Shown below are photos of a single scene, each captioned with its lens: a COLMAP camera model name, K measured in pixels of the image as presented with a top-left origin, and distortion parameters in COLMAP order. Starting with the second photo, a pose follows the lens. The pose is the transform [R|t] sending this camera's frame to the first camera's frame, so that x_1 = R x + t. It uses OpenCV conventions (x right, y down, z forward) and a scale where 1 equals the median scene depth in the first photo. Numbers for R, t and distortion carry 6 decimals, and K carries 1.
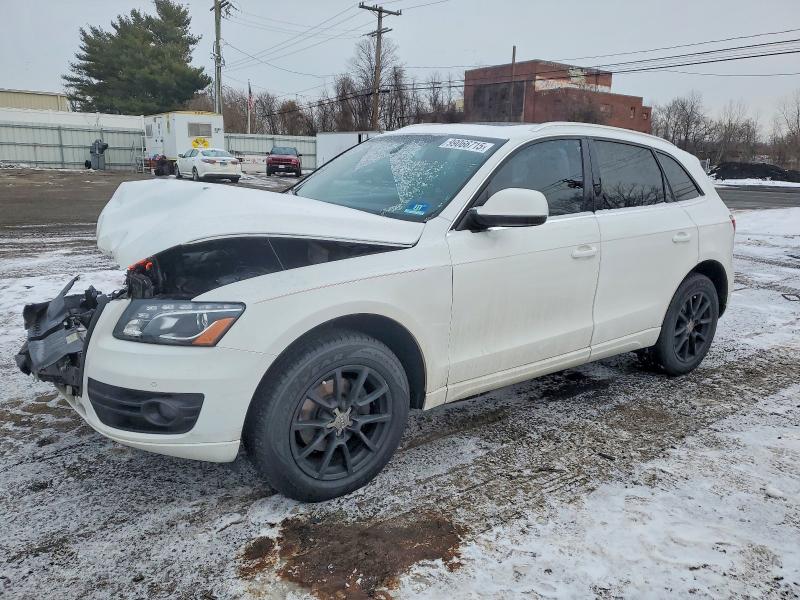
lens RADIAL K [[613.7, 0, 400.0], [0, 613.7, 300.0], [0, 0, 1]] dist [0.023223, -0.000239]
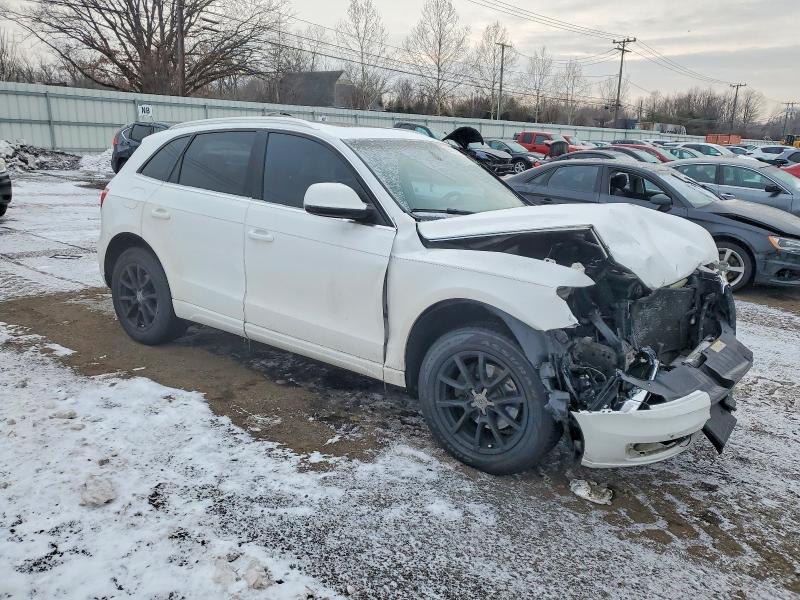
lens RADIAL K [[618.3, 0, 400.0], [0, 618.3, 300.0], [0, 0, 1]] dist [0.001834, 0.002767]
pose [[-0.281308, -0.283035, 0.916928, -1.486594], [0.168249, 0.926166, 0.337504, -0.539177], [-0.944753, 0.249215, -0.212918, 1.903416]]
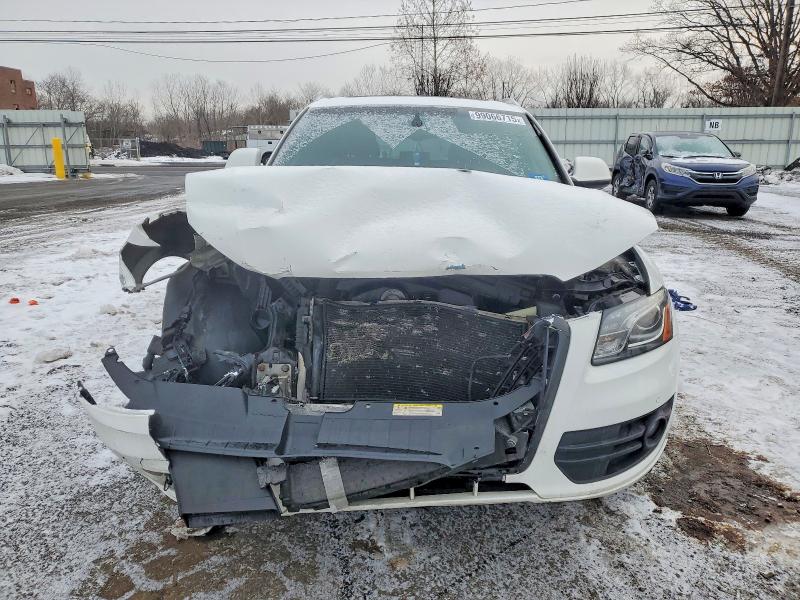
lens RADIAL K [[613.7, 0, 400.0], [0, 613.7, 300.0], [0, 0, 1]] dist [0.023223, -0.000239]
pose [[0.627467, -0.212098, 0.749200, -1.065508], [0.188418, 0.974949, 0.118204, -0.138013], [-0.755503, 0.066994, 0.651711, 0.627014]]
